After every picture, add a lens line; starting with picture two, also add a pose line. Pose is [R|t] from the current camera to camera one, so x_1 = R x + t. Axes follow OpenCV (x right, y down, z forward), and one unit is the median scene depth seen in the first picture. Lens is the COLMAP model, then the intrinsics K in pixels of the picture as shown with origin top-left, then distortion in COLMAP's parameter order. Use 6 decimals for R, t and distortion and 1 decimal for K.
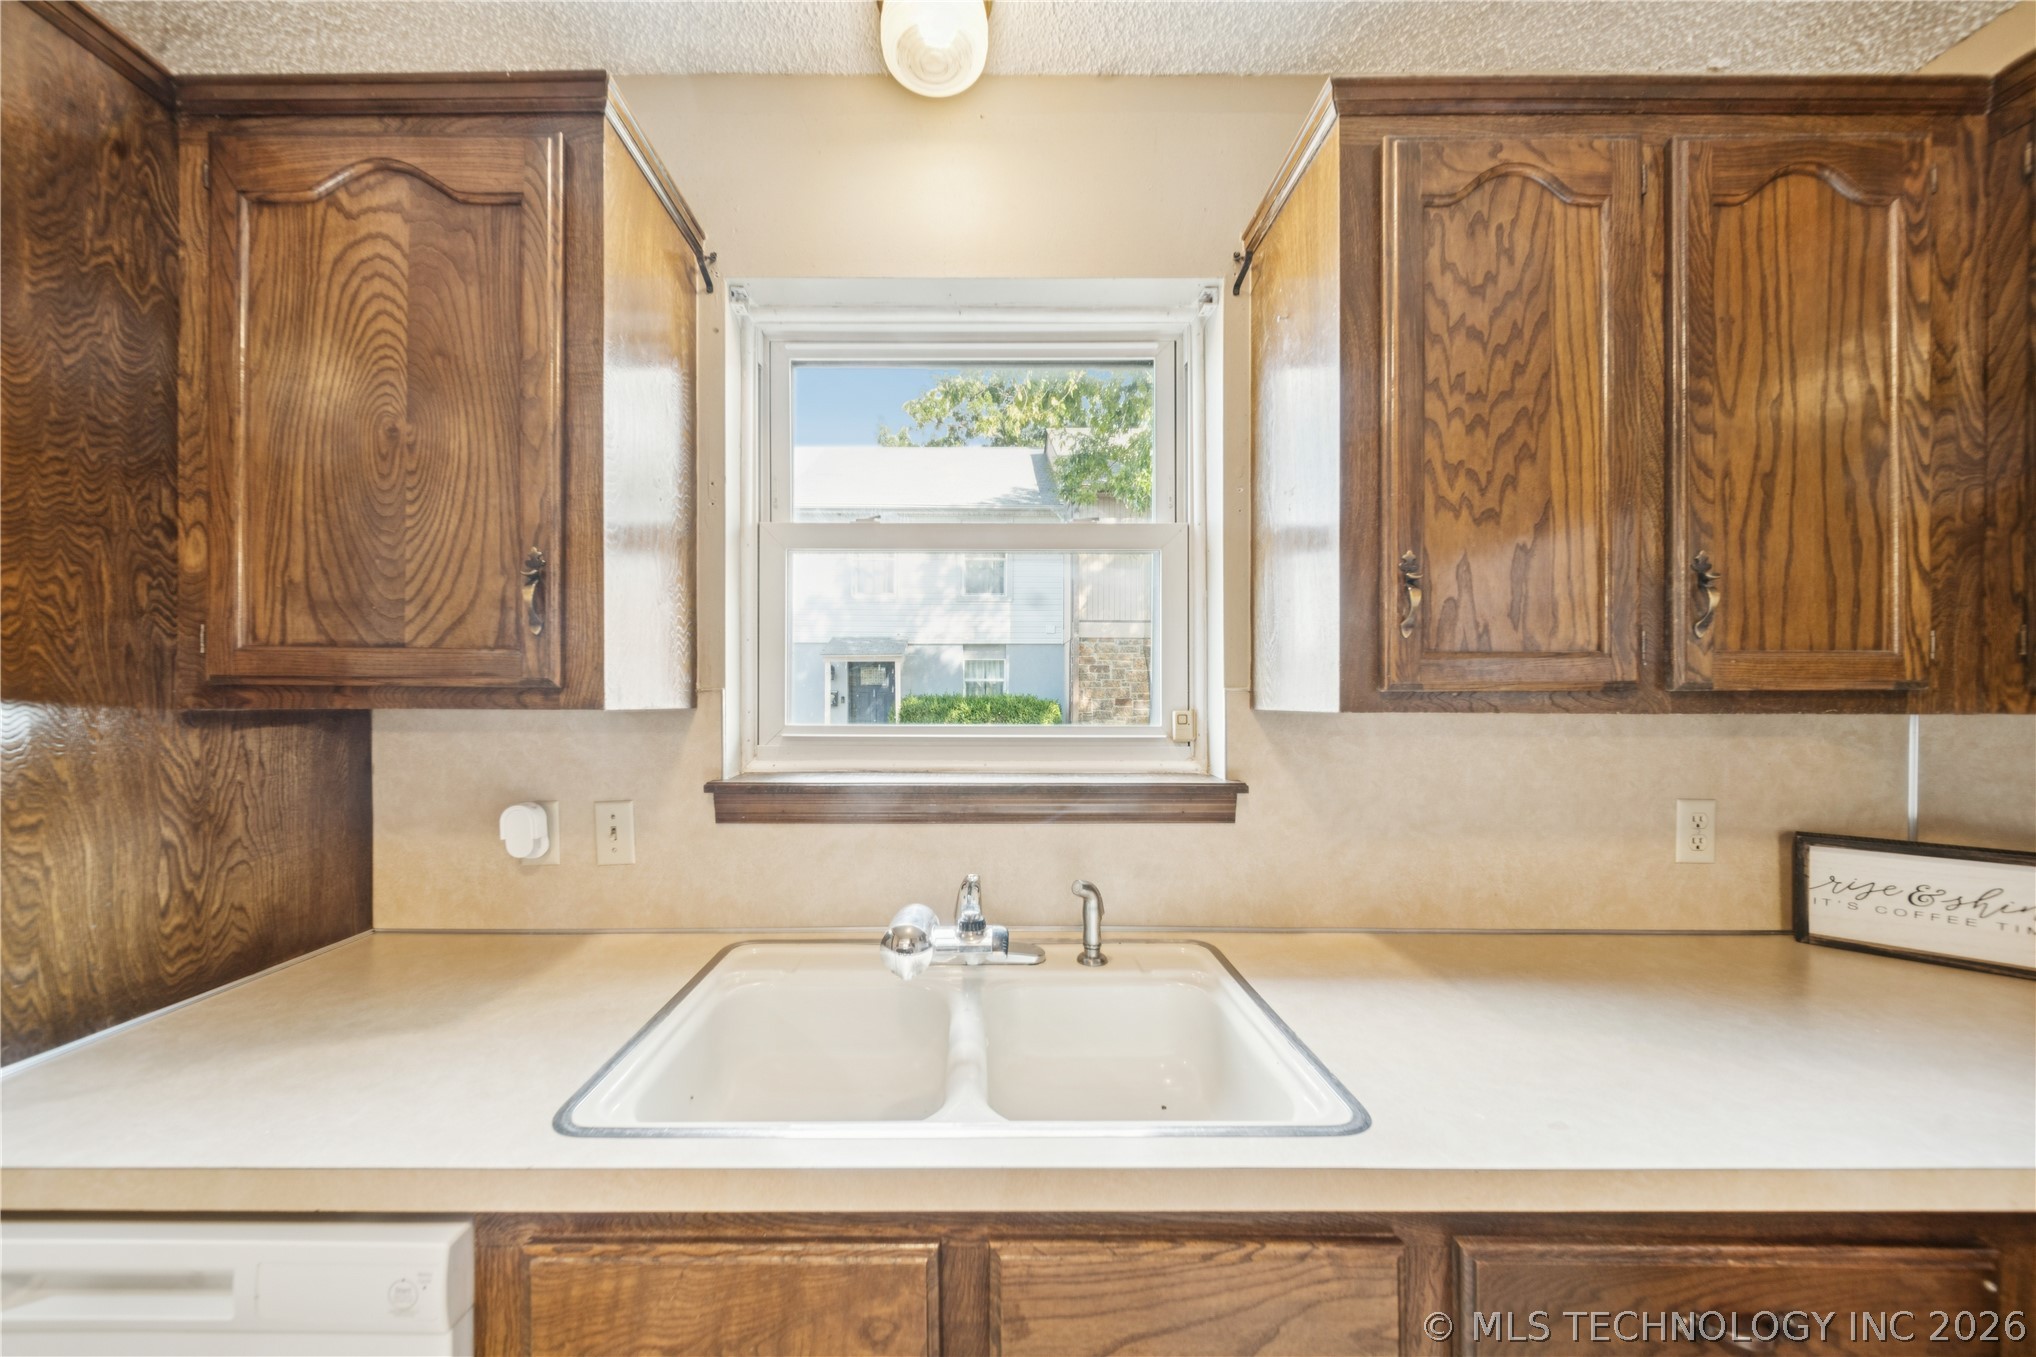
lens RADIAL K [[727.9, 0, 968.4], [0, 727.9, 692.1], [0, 0, 1]] dist [-0.007624, 0.000936]
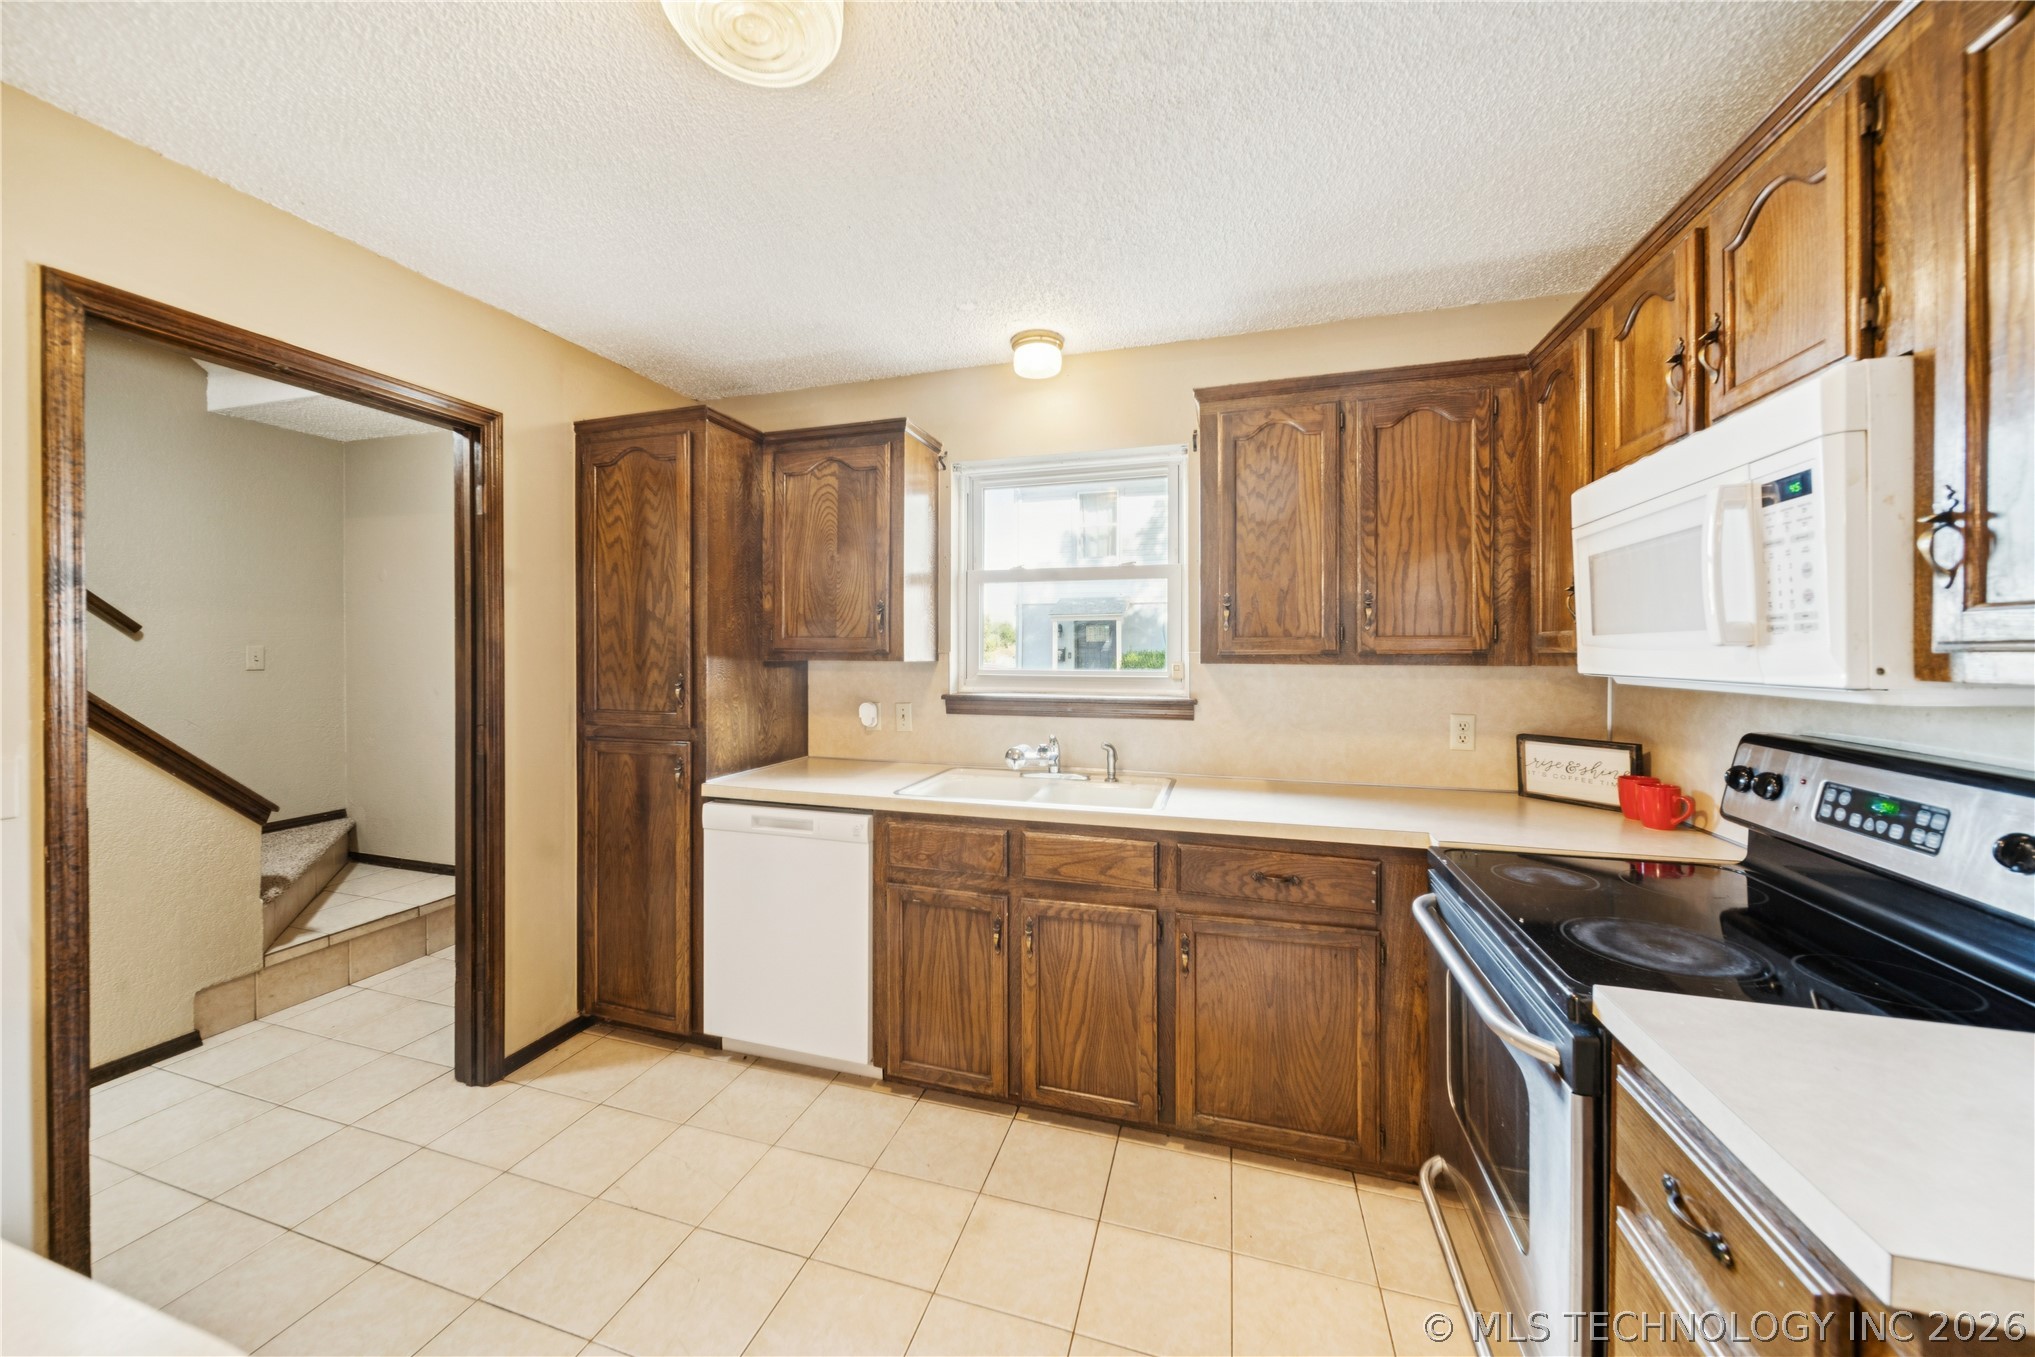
lens RADIAL K [[727.5, 0, 980.5], [0, 727.5, 651.6], [0, 0, 1]] dist [-0.007624, 0.000936]
pose [[0.951764, 0.000925, -0.306831, 0.564413], [0.000517, 0.999989, 0.004618, -0.020686], [0.306832, -0.004553, 0.951753, -1.414651]]
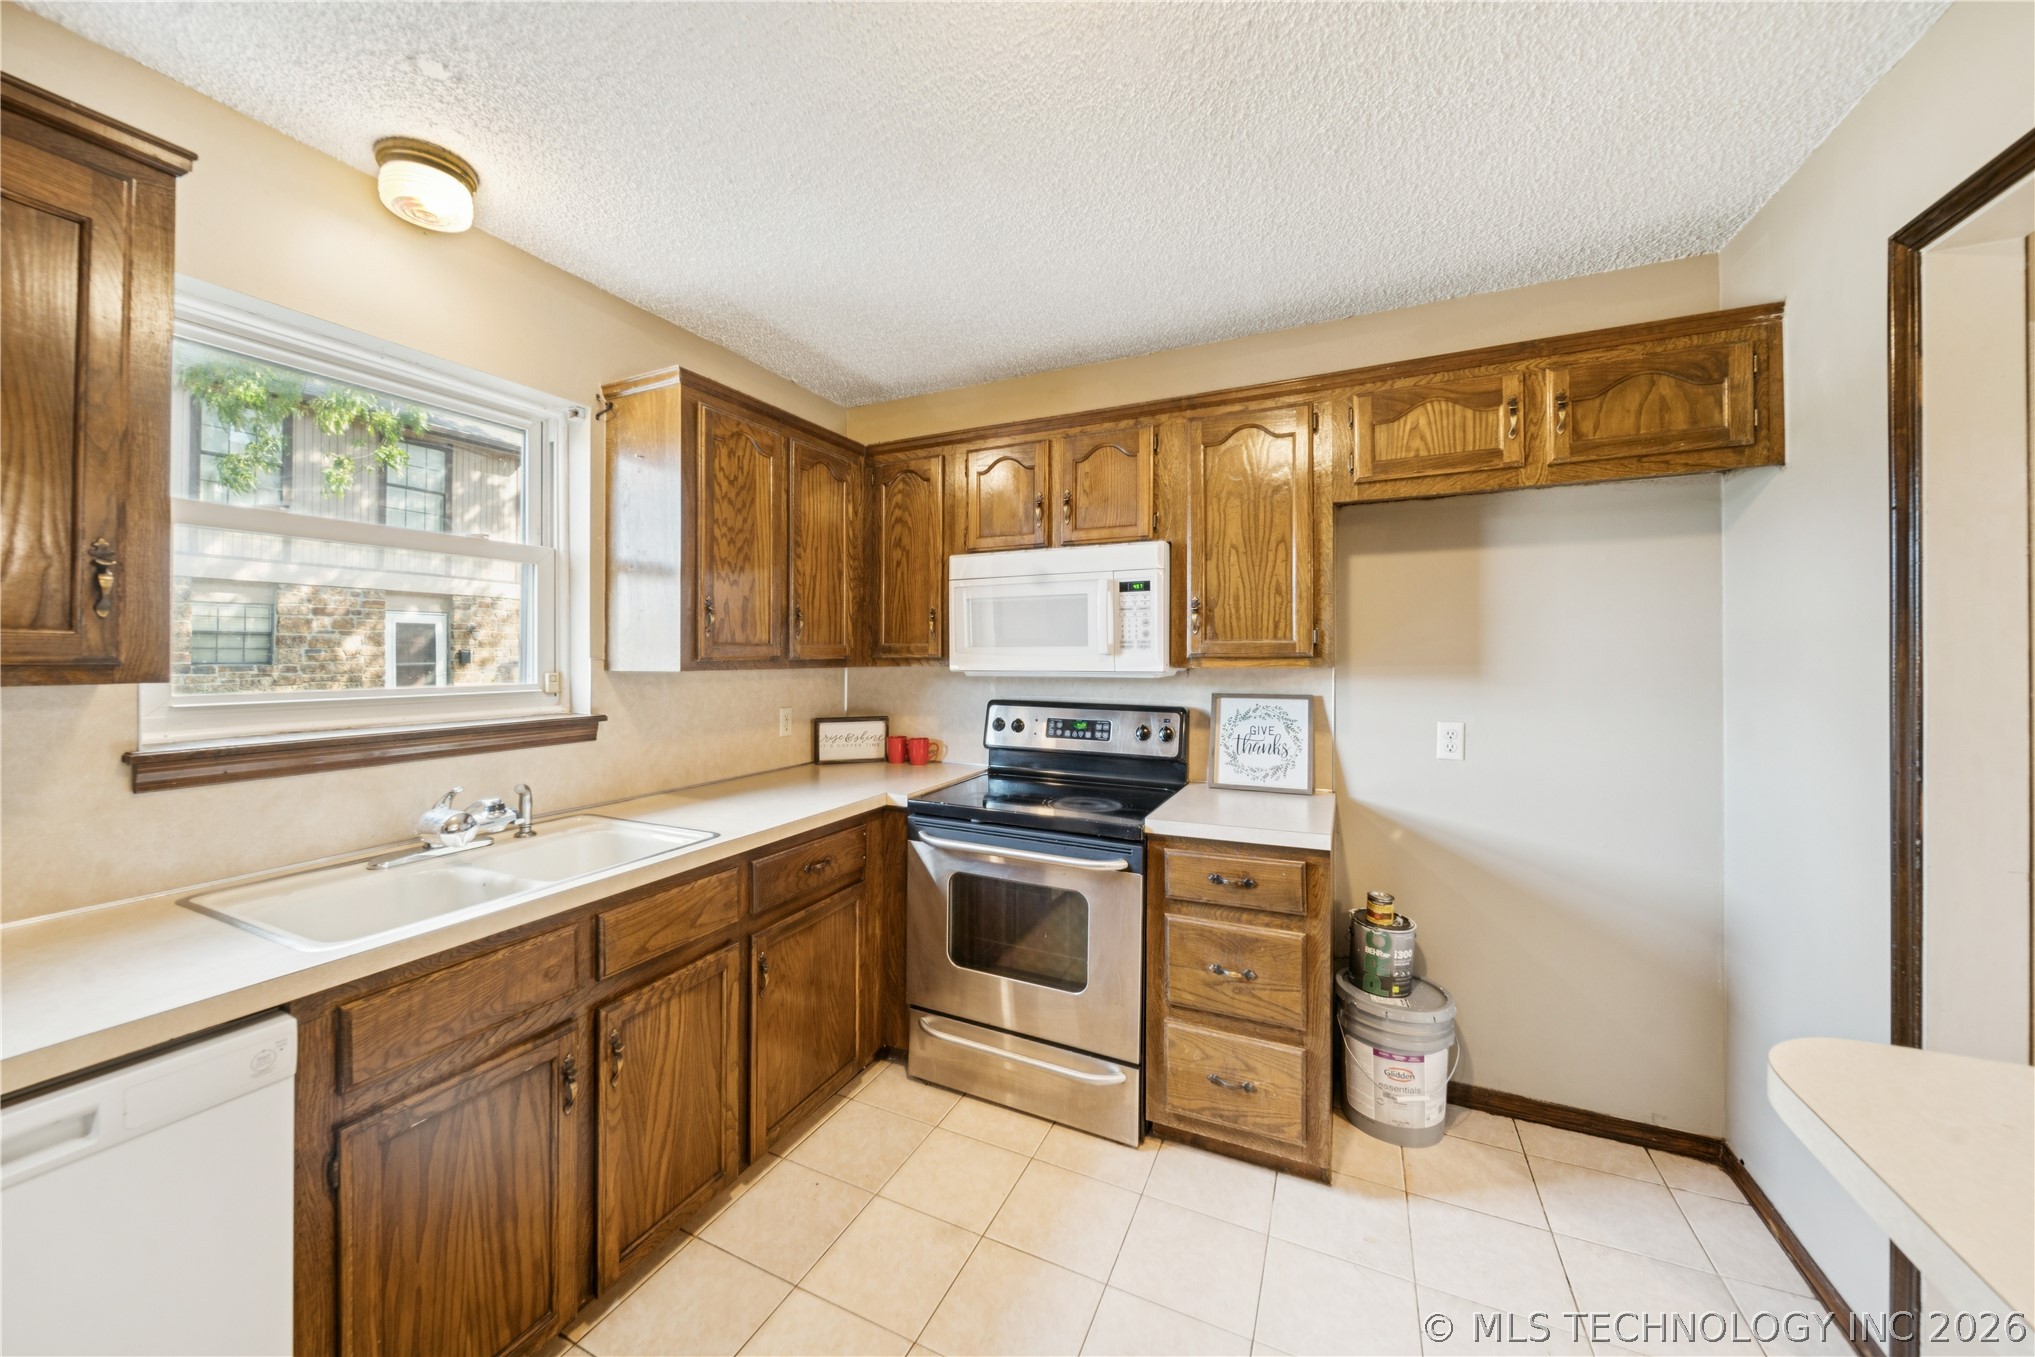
lens RADIAL K [[727.5, 0, 977.7], [0, 727.5, 658.3], [0, 0, 1]] dist [-0.007624, 0.000936]
pose [[0.441347, -0.004460, 0.897325, -0.989700], [-0.002609, 0.999977, 0.006254, -0.024061], [-0.897332, -0.005101, 0.441326, -0.688870]]
